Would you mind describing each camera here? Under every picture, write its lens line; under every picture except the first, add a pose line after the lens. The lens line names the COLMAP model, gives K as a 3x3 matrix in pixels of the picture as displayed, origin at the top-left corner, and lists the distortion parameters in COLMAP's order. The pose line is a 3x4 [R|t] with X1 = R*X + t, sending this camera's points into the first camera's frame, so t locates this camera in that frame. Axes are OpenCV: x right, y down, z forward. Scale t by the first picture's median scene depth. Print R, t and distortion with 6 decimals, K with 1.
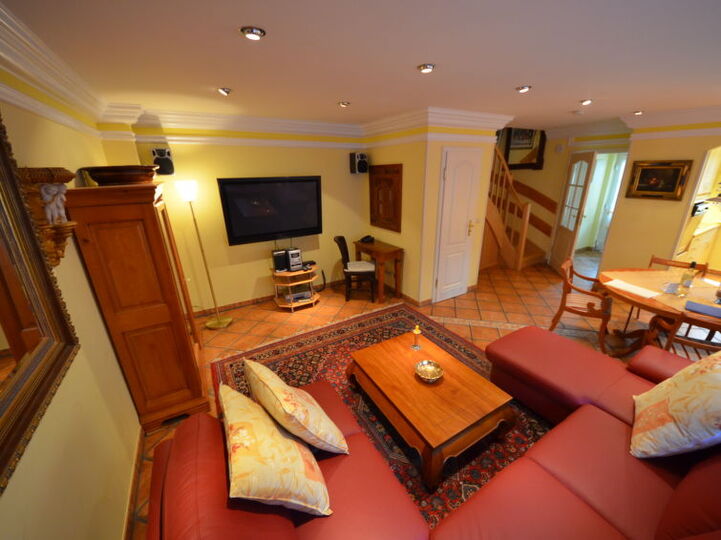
lens RADIAL K [[285.8, 0, 367.3], [0, 285.8, 277.3], [0, 0, 1]] dist [0.023246, -0.018229]
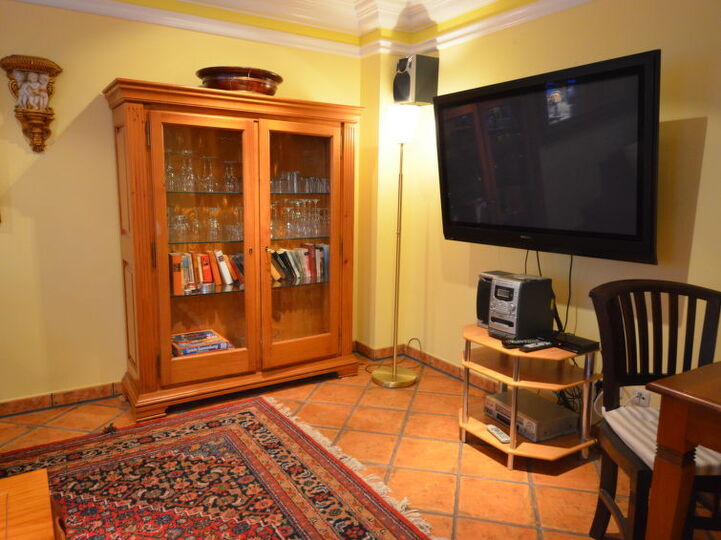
lens RADIAL K [[532.0, 0, 370.6], [0, 532.0, 275.1], [0, 0, 1]] dist [0.048827, -0.037015]
pose [[0.036953, 0.184191, -0.982196, 0.420473], [-0.360781, 0.919036, 0.158774, -0.158528], [0.931918, 0.348490, 0.100414, 0.866715]]
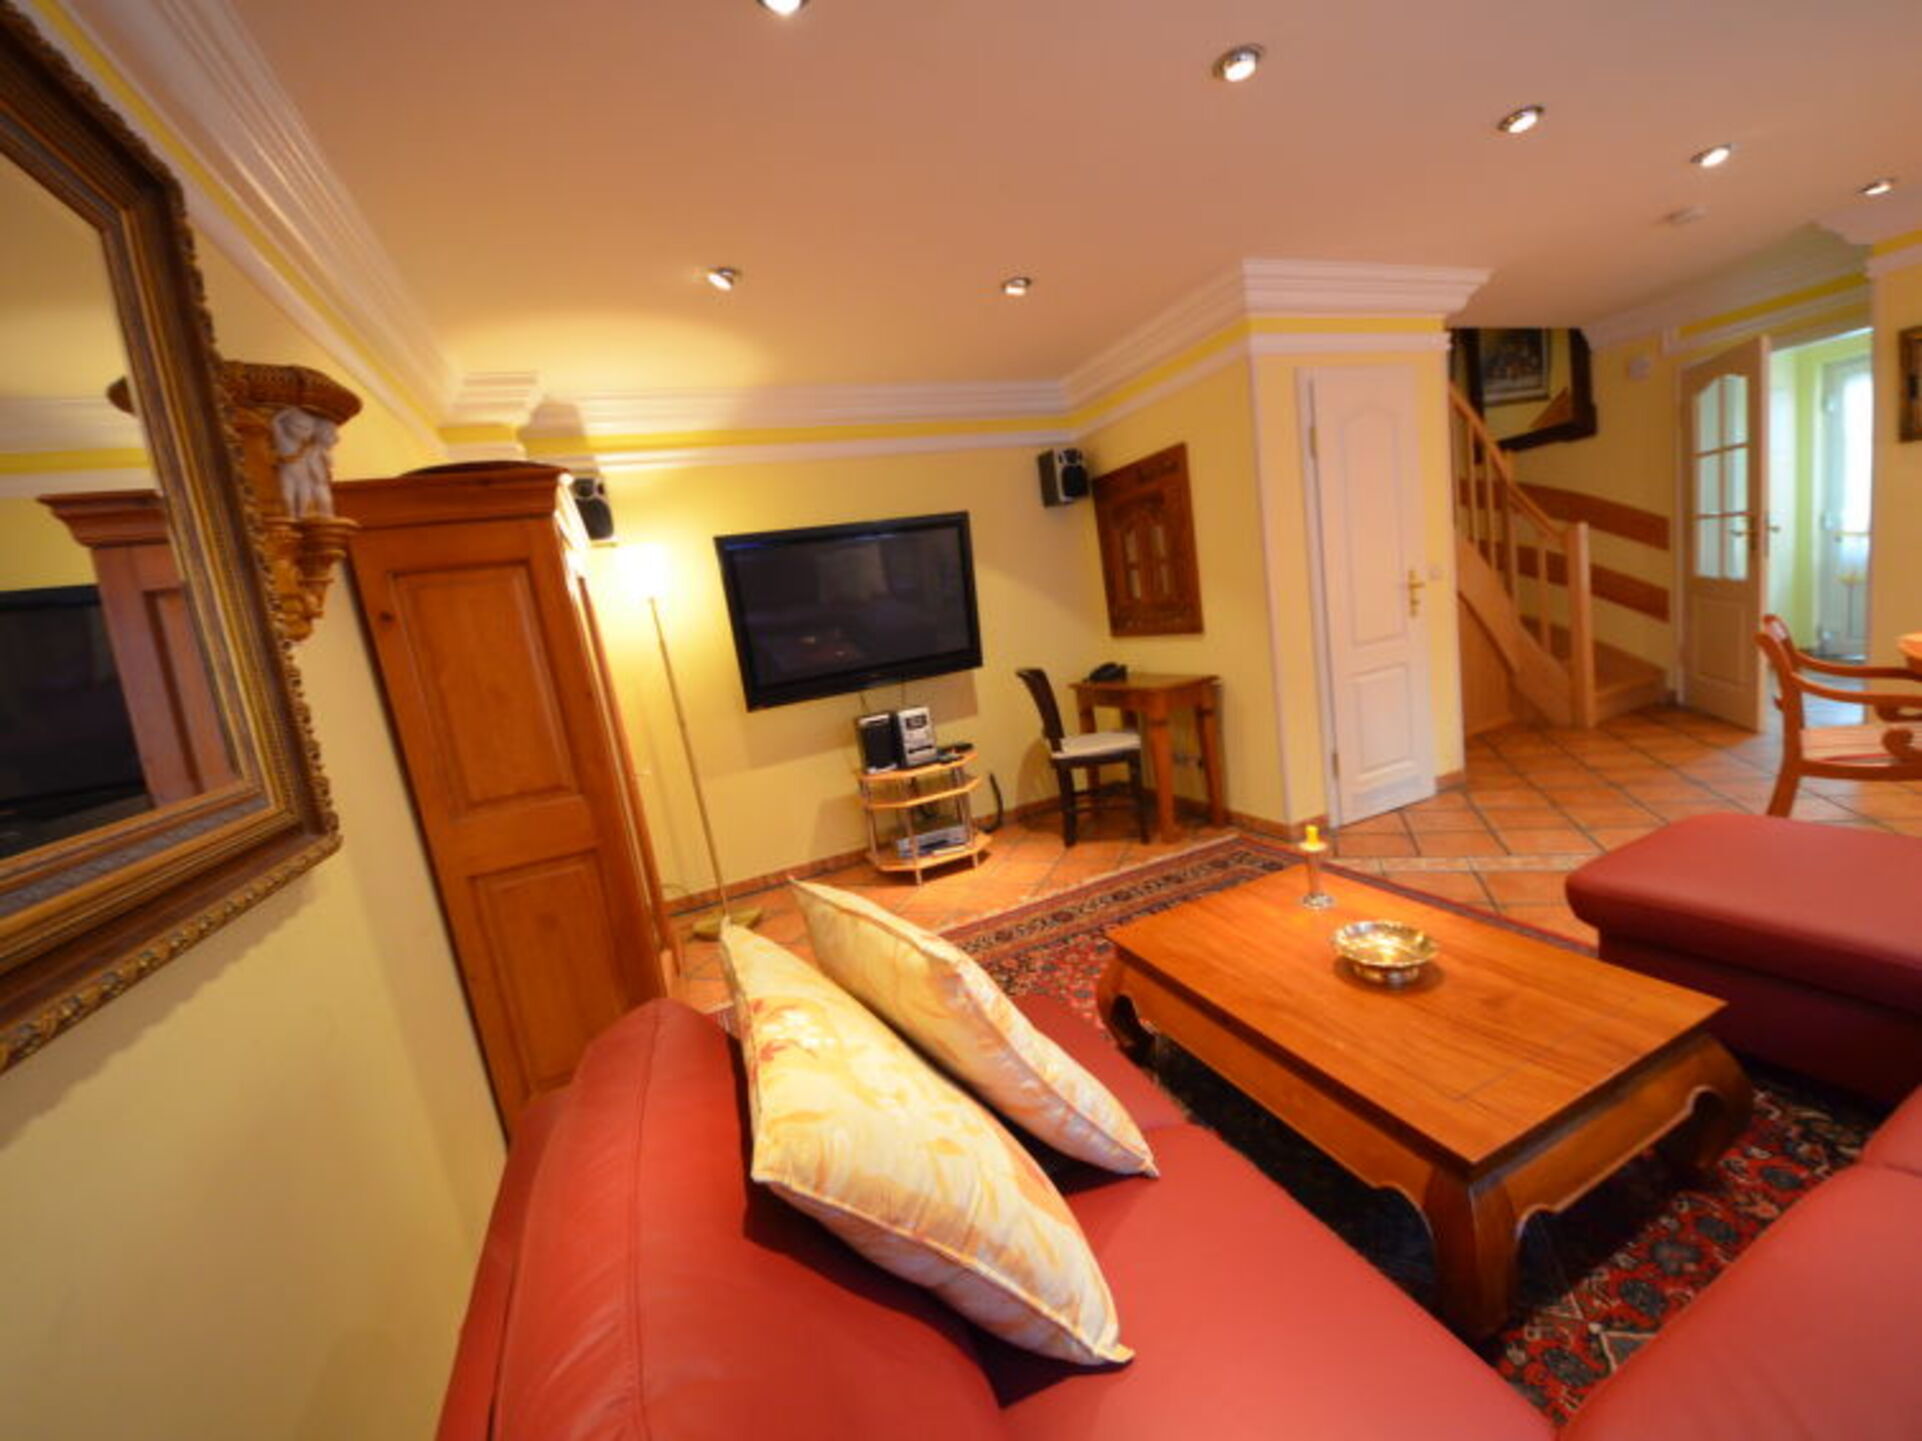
lens RADIAL K [[762.0, 0, 983.3], [0, 762.0, 742.4], [0, 0, 1]] dist [0.023246, -0.018229]
pose [[0.984134, -0.104592, -0.143323, -0.034591], [0.079363, 0.981957, -0.171647, 0.136786], [0.158690, 0.157549, 0.974677, 0.077420]]
